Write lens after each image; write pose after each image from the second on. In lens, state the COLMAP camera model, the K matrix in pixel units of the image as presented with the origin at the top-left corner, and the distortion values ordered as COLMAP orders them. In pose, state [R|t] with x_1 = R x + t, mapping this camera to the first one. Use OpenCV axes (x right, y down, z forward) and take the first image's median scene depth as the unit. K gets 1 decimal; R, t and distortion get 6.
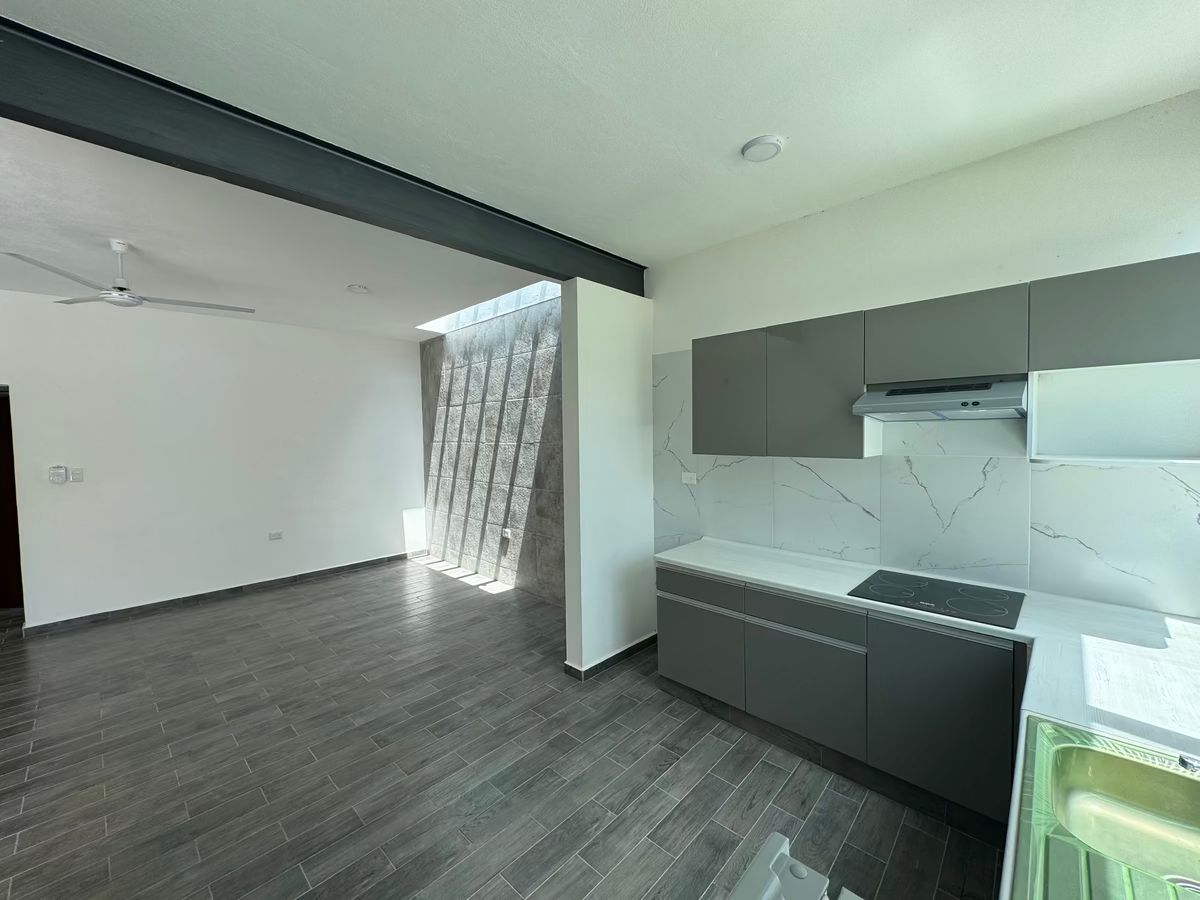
lens RADIAL K [[482.2, 0, 599.4], [0, 482.2, 451.1], [0, 0, 1]] dist [-0.002489, -0.000664]
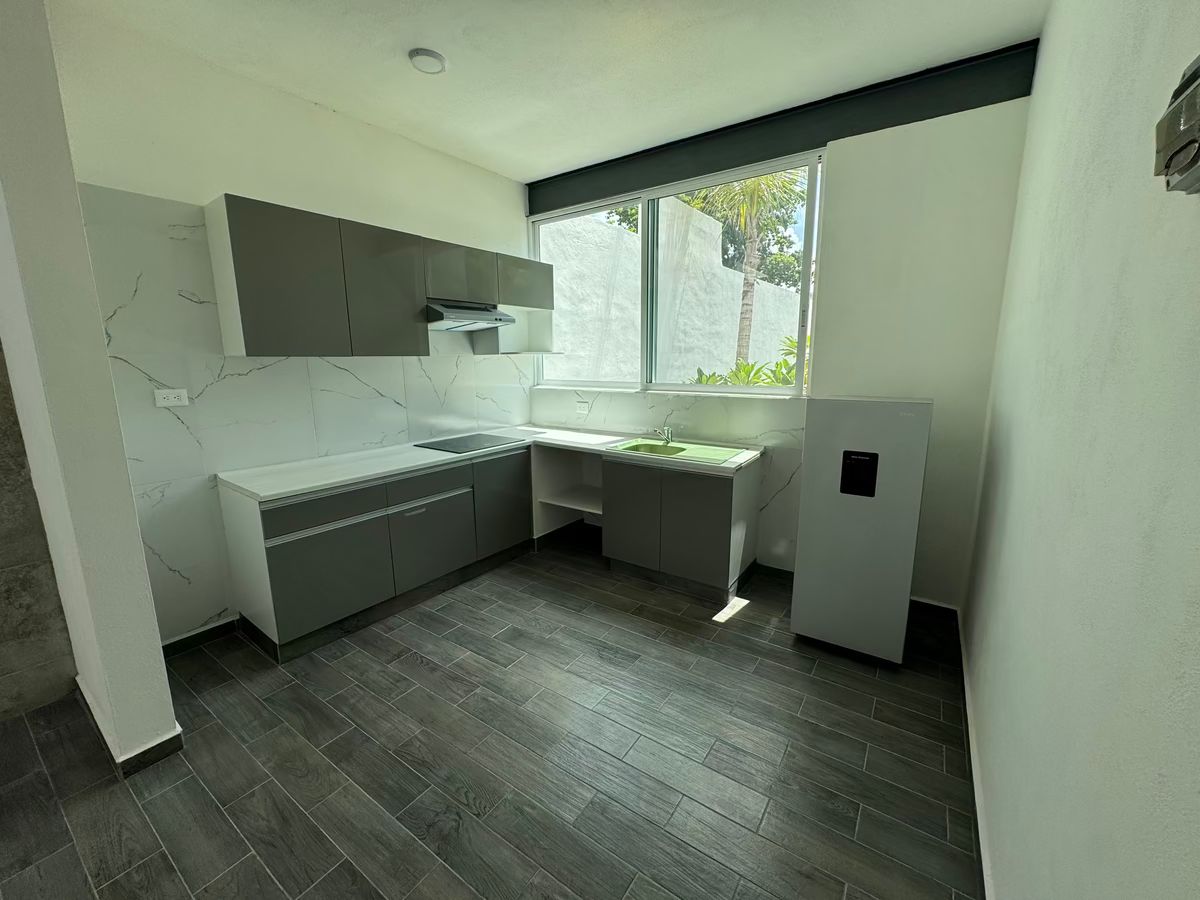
lens RADIAL K [[482.2, 0, 602.9], [0, 482.2, 444.5], [0, 0, 1]] dist [-0.002489, -0.000664]
pose [[-0.155564, -0.160170, 0.974754, -0.392903], [0.050435, 0.984192, 0.169770, 0.025286], [-0.986538, 0.075571, -0.145026, 0.347372]]
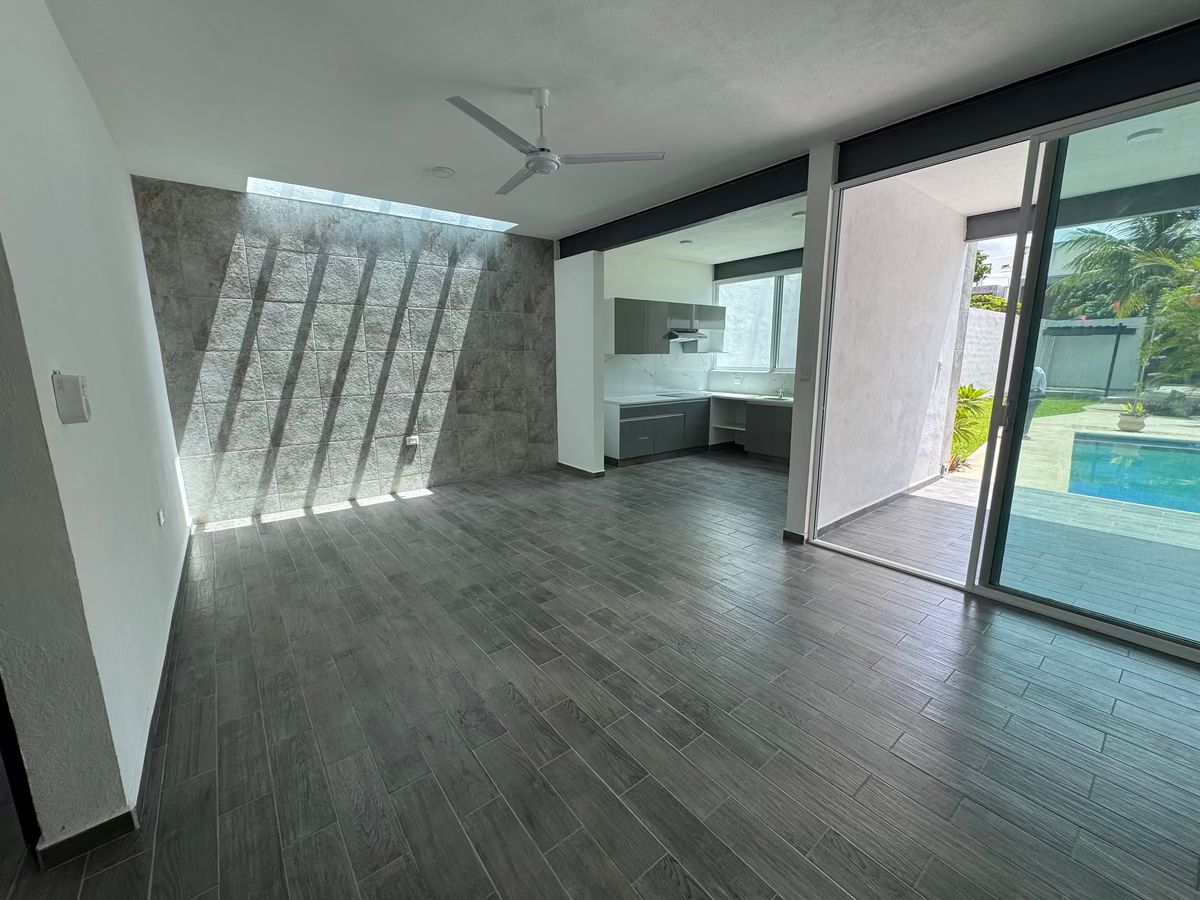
lens RADIAL K [[482.2, 0, 604.0], [0, 482.2, 447.9], [0, 0, 1]] dist [-0.002489, -0.000664]
pose [[0.140809, -0.171649, 0.975043, -1.168505], [0.044854, 0.984950, 0.166916, 0.033501], [-0.989020, 0.020232, 0.146389, 0.456846]]
